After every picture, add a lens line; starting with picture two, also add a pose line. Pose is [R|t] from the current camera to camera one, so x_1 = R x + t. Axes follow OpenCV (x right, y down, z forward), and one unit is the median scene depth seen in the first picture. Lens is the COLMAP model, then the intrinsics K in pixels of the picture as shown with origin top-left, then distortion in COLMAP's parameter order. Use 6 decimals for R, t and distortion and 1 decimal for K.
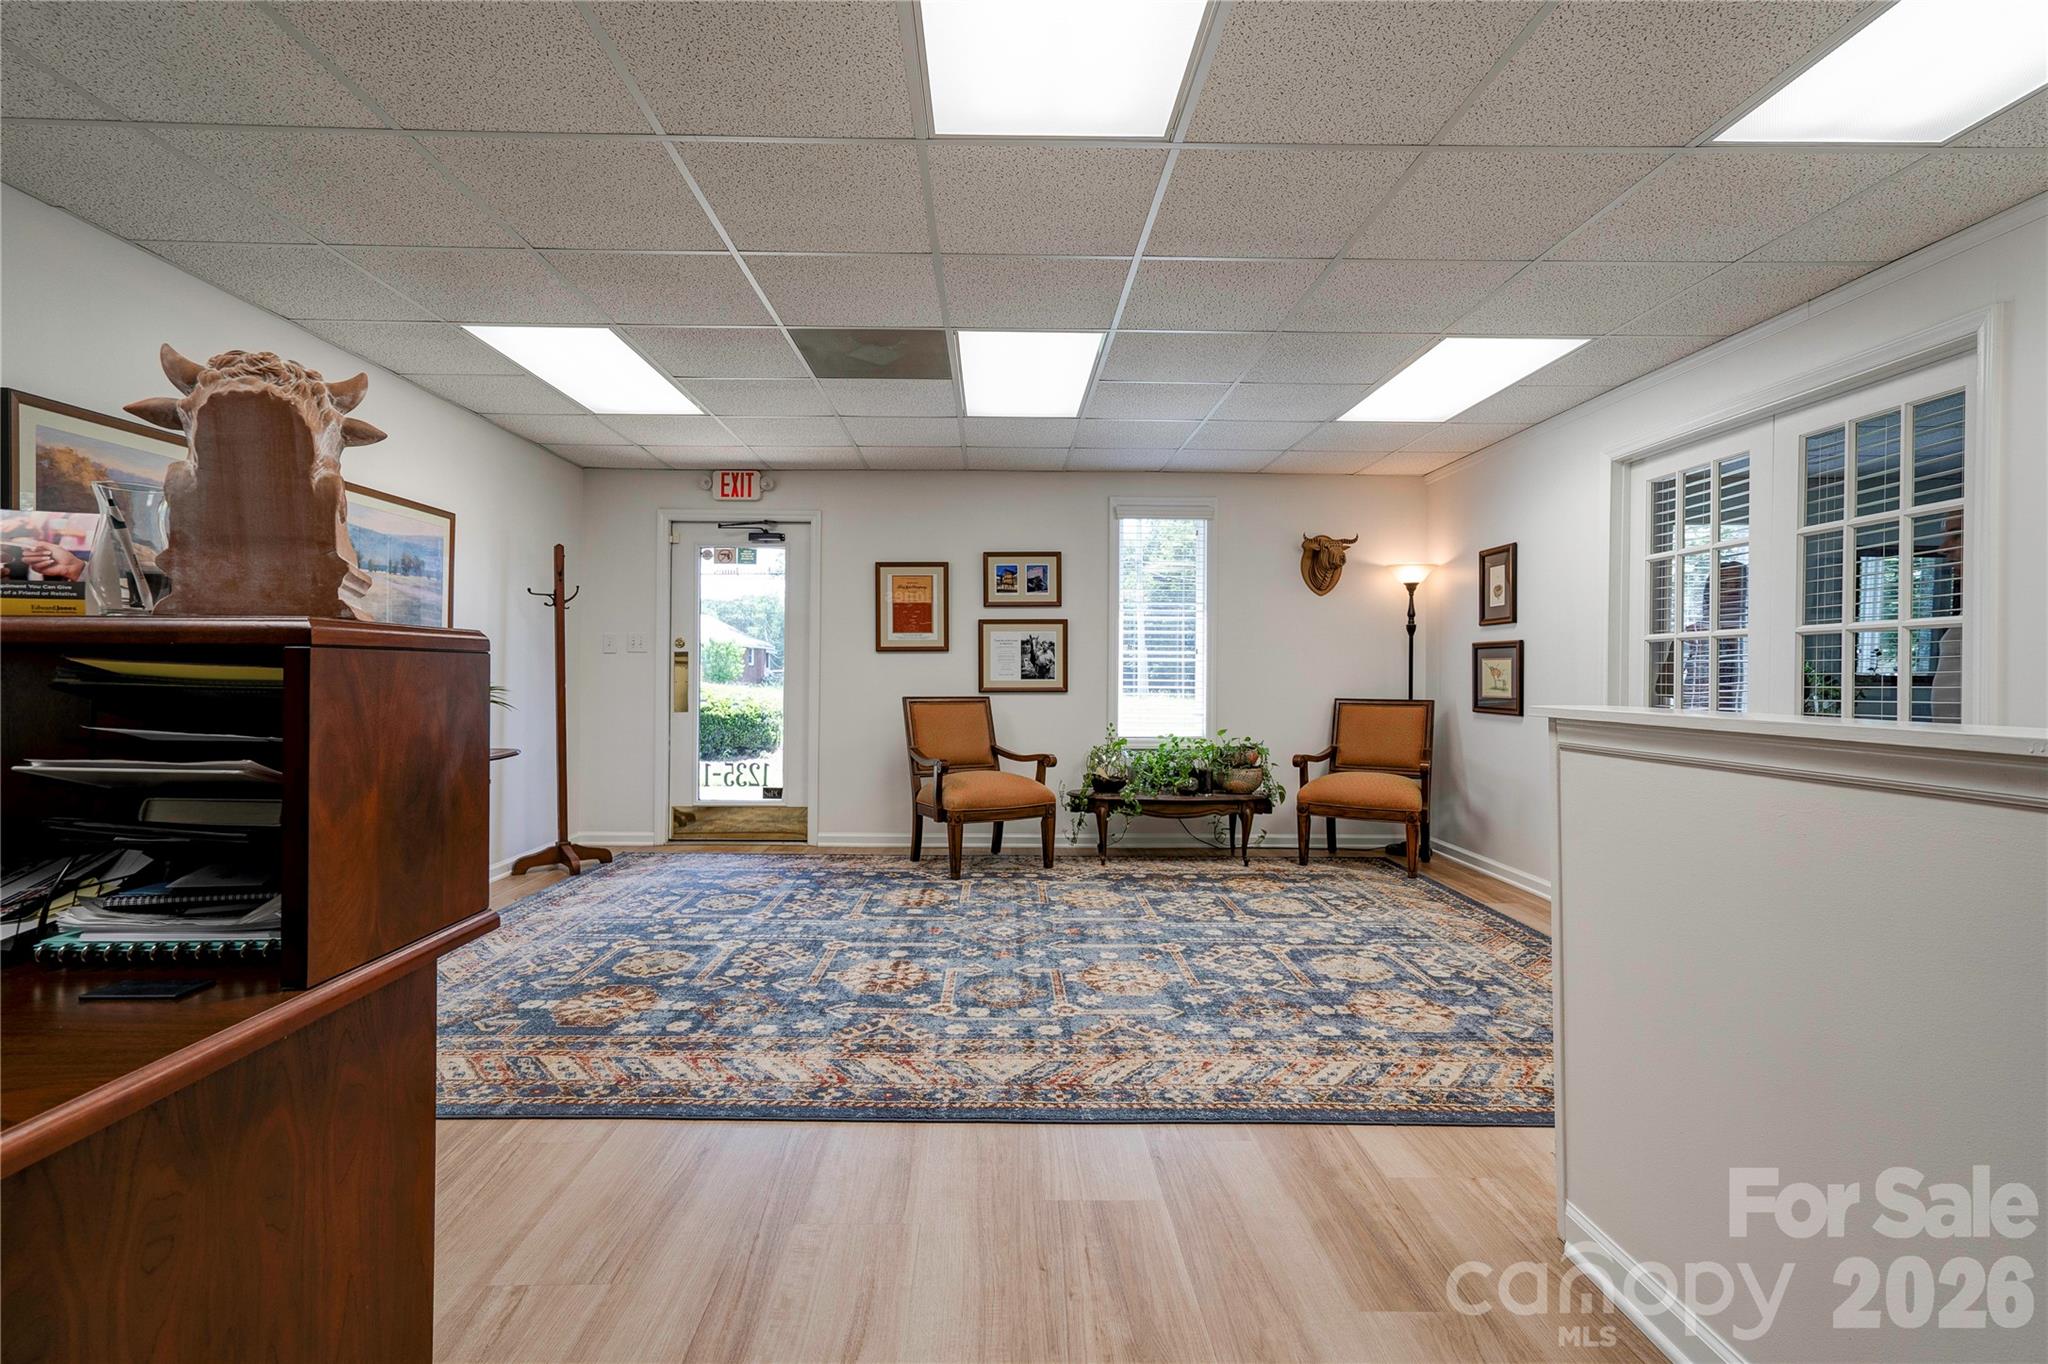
lens RADIAL K [[950.4, 0, 1011.1], [0, 950.4, 675.4], [0, 0, 1]] dist [-0.011253, 0.021900]
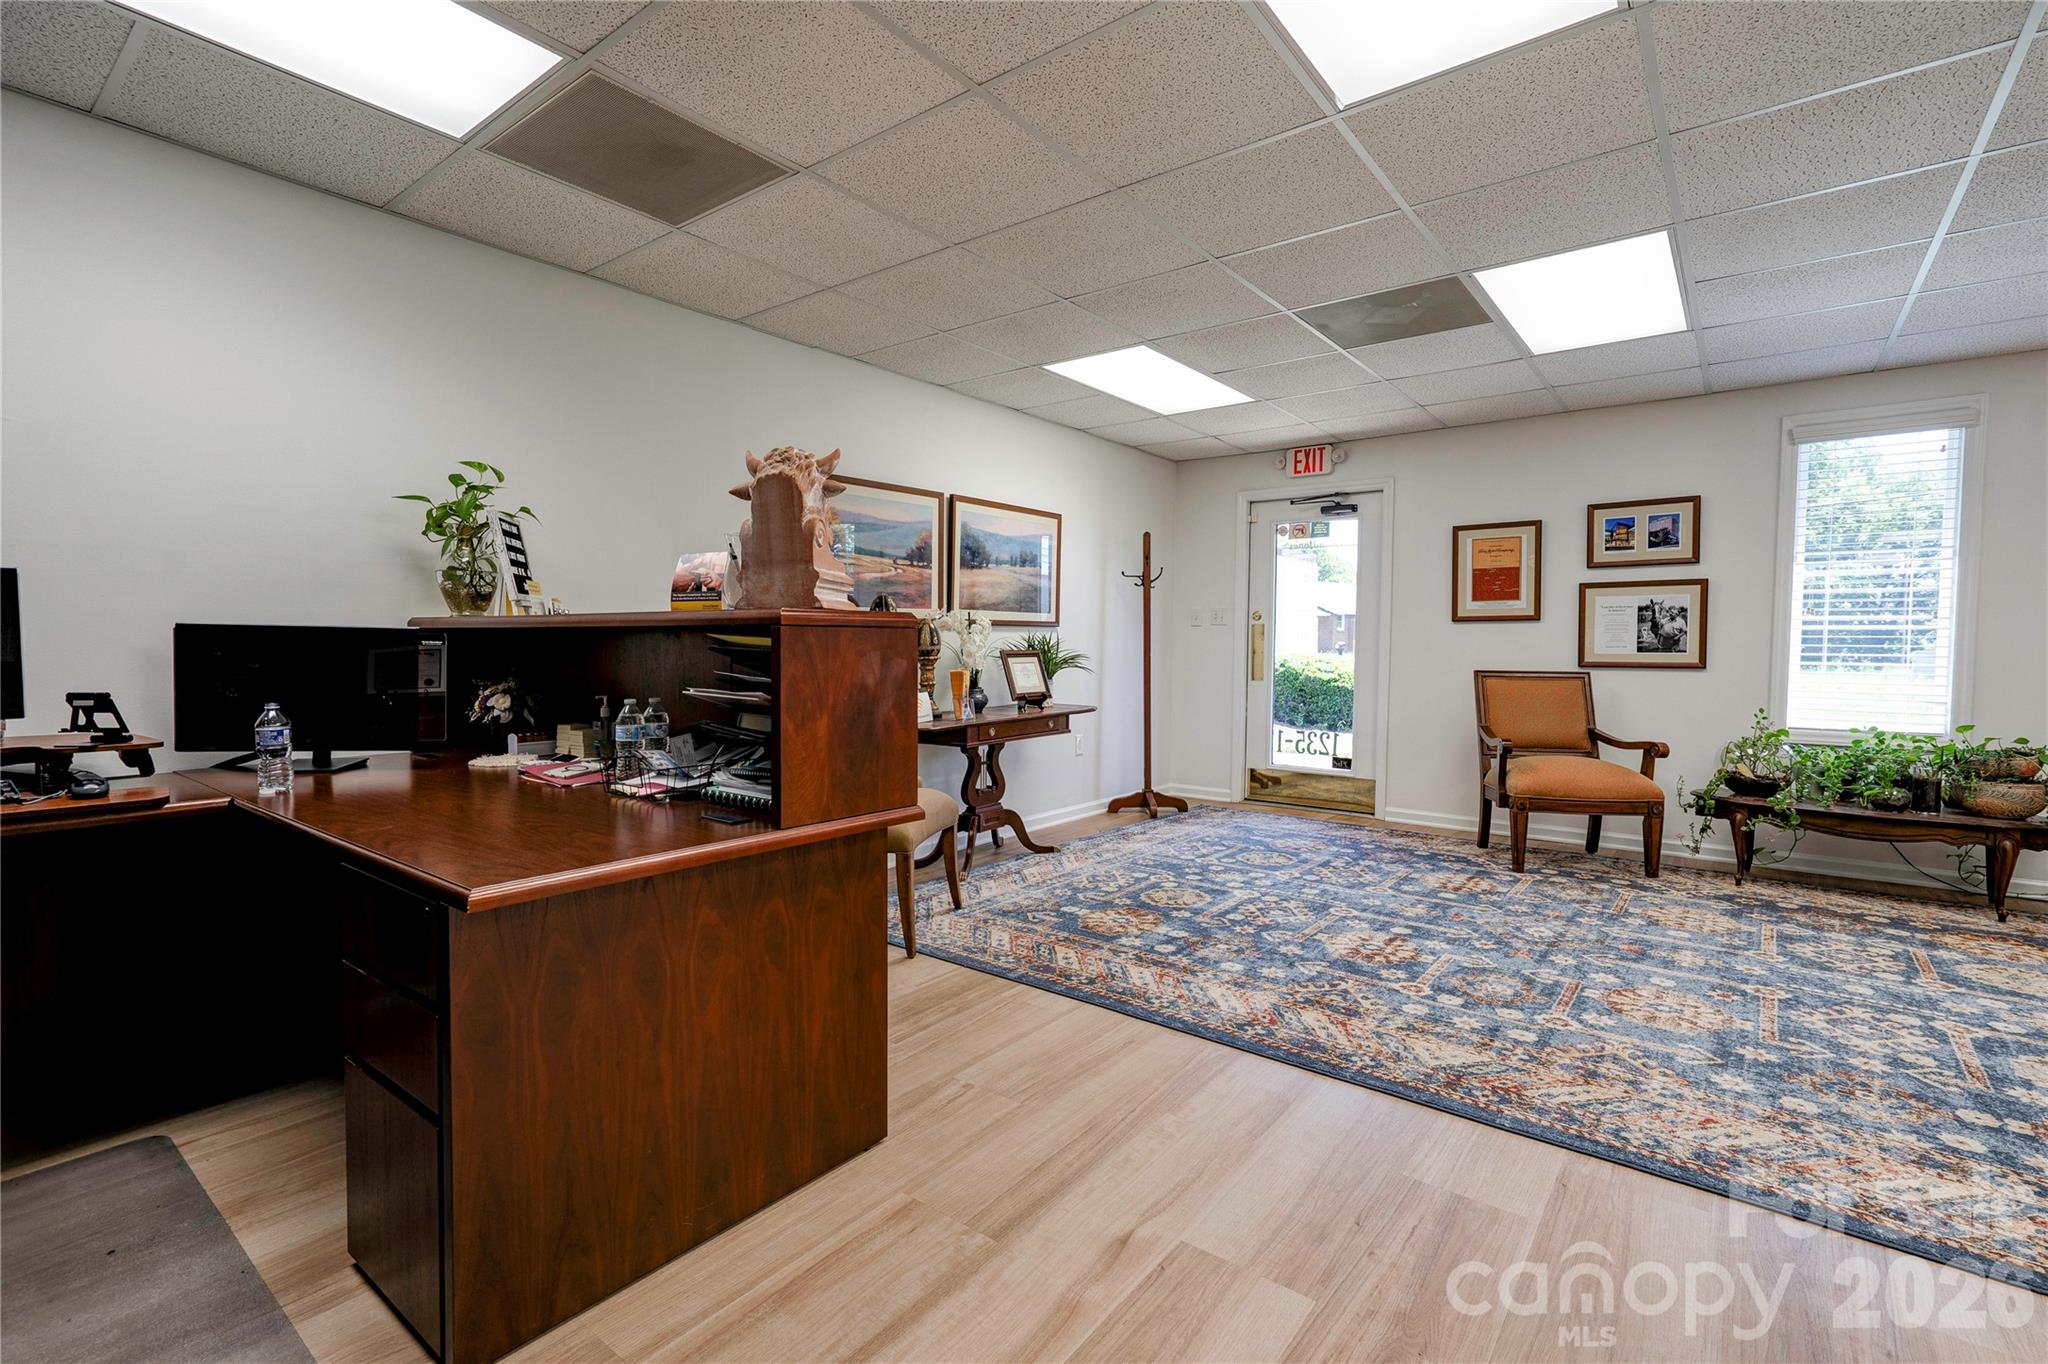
lens RADIAL K [[951.3, 0, 1007.2], [0, 951.3, 673.6], [0, 0, 1]] dist [0.000749, 0.011582]
pose [[0.775687, 0.021656, -0.630746, 0.190164], [-0.004162, 0.999565, 0.029201, 0.000896], [0.631104, -0.020026, 0.775439, -0.013824]]
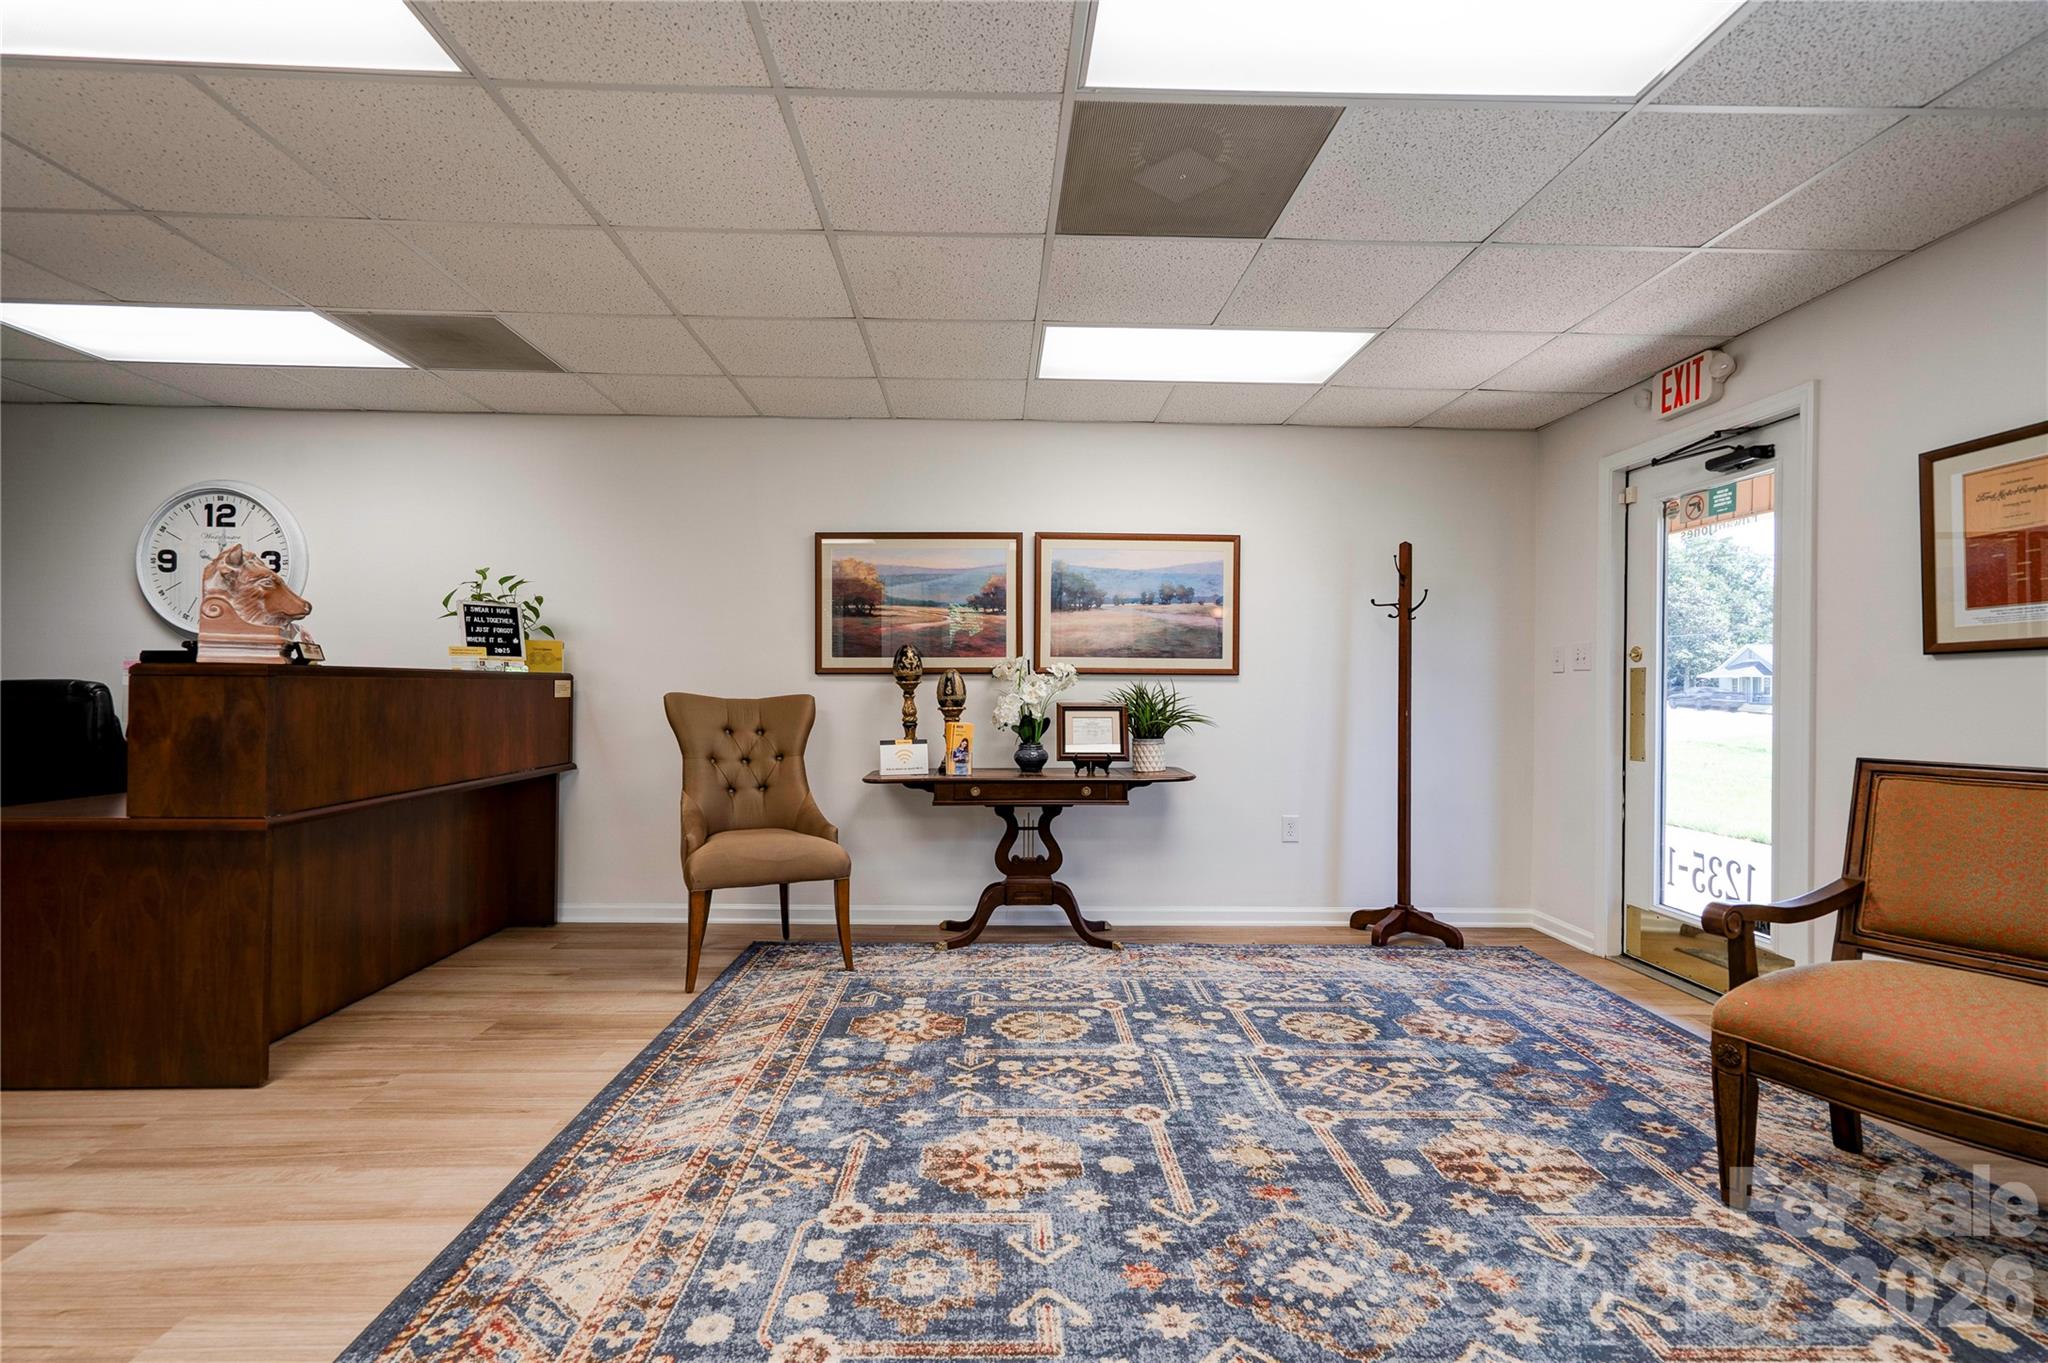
lens RADIAL K [[932.9, 0, 999.7], [0, 932.9, 680.7], [0, 0, 1]] dist [-0.011422, 0.019182]
pose [[0.004233, -0.013574, -0.999899, 0.498995], [-0.012699, 0.999827, -0.013627, -0.003099], [0.999910, 0.012755, 0.004060, 0.971935]]
